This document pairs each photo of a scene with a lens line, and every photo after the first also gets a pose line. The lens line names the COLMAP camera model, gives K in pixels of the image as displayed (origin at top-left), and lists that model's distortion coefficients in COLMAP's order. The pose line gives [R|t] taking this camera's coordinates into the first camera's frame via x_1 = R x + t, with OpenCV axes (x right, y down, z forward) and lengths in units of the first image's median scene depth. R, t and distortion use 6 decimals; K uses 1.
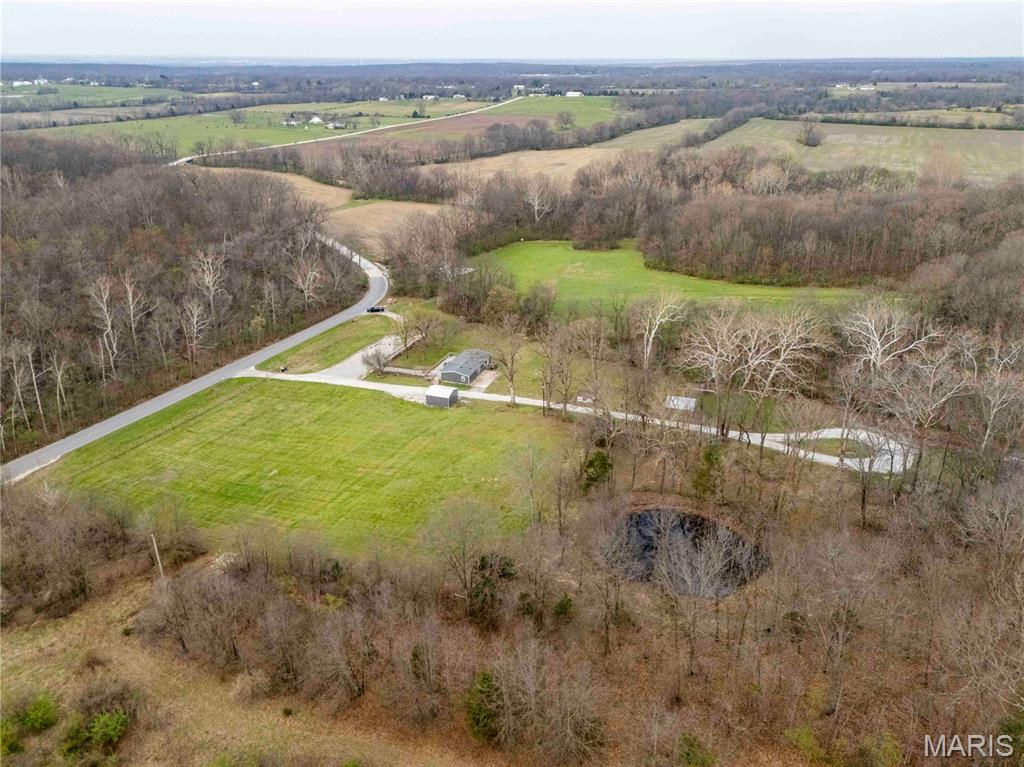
lens RADIAL K [[756.4, 0, 512.0], [0, 756.4, 383.5], [0, 0, 1]] dist [0.081081, -0.060524]
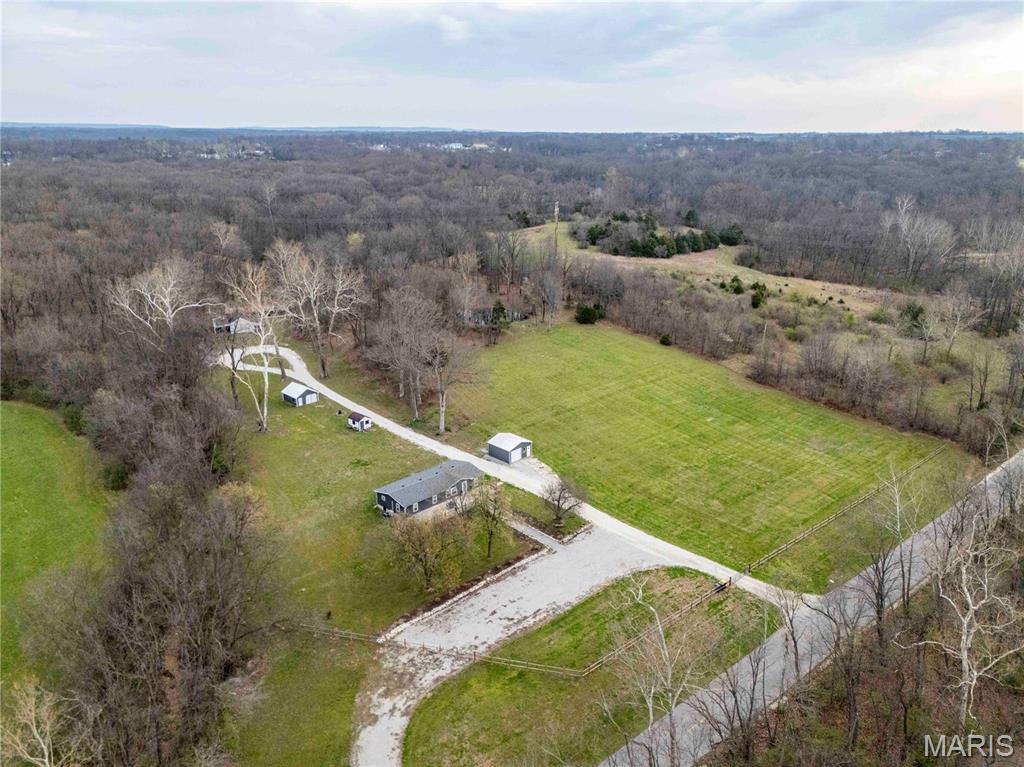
lens RADIAL K [[756.4, 0, 512.0], [0, 756.4, 383.5], [0, 0, 1]] dist [0.081081, -0.060524]
pose [[-0.893339, -0.140255, 0.426936, -0.384636], [0.180035, 0.758772, 0.625981, -0.477254], [-0.411744, 0.636076, -0.652590, 1.339631]]
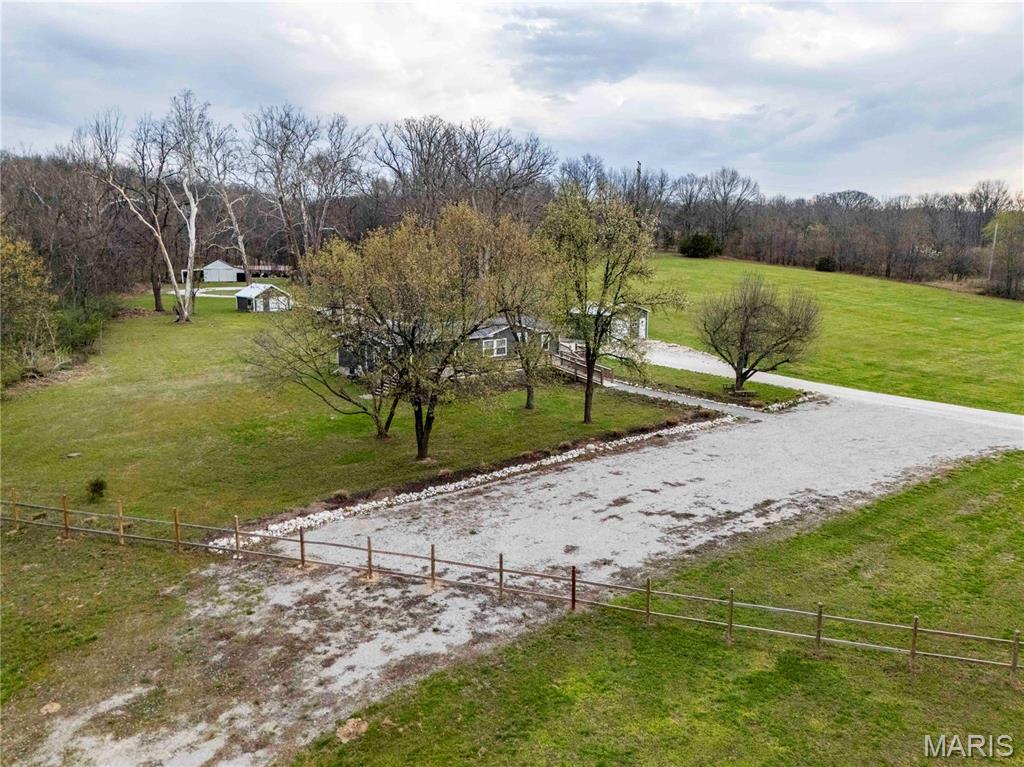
lens RADIAL K [[756.4, 0, 512.0], [0, 756.4, 383.5], [0, 0, 1]] dist [0.081081, -0.060524]
pose [[-0.860805, -0.086516, 0.501528, -0.239368], [0.204277, 0.843845, 0.496182, -0.157286], [-0.466139, 0.529566, -0.708713, 1.221942]]
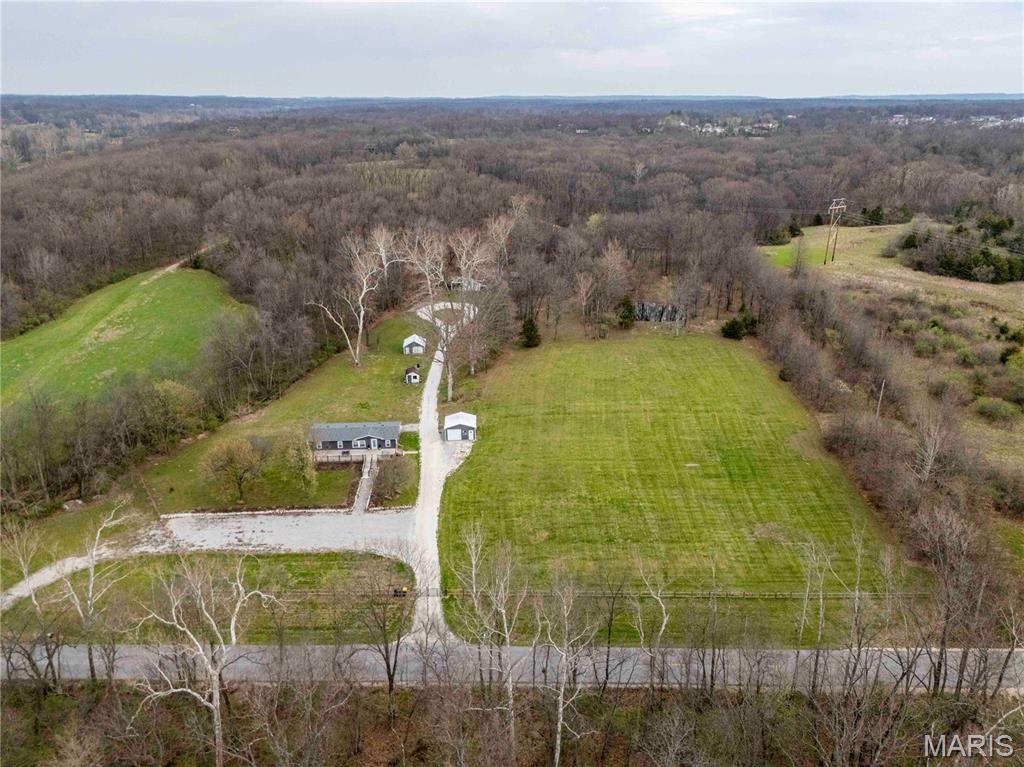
lens RADIAL K [[756.4, 0, 512.0], [0, 756.4, 383.5], [0, 0, 1]] dist [0.081081, -0.060524]
pose [[-0.379009, -0.326718, 0.865799, -0.751852], [0.366206, 0.806272, 0.464563, -0.355542], [-0.849850, 0.493134, -0.185938, 0.988755]]
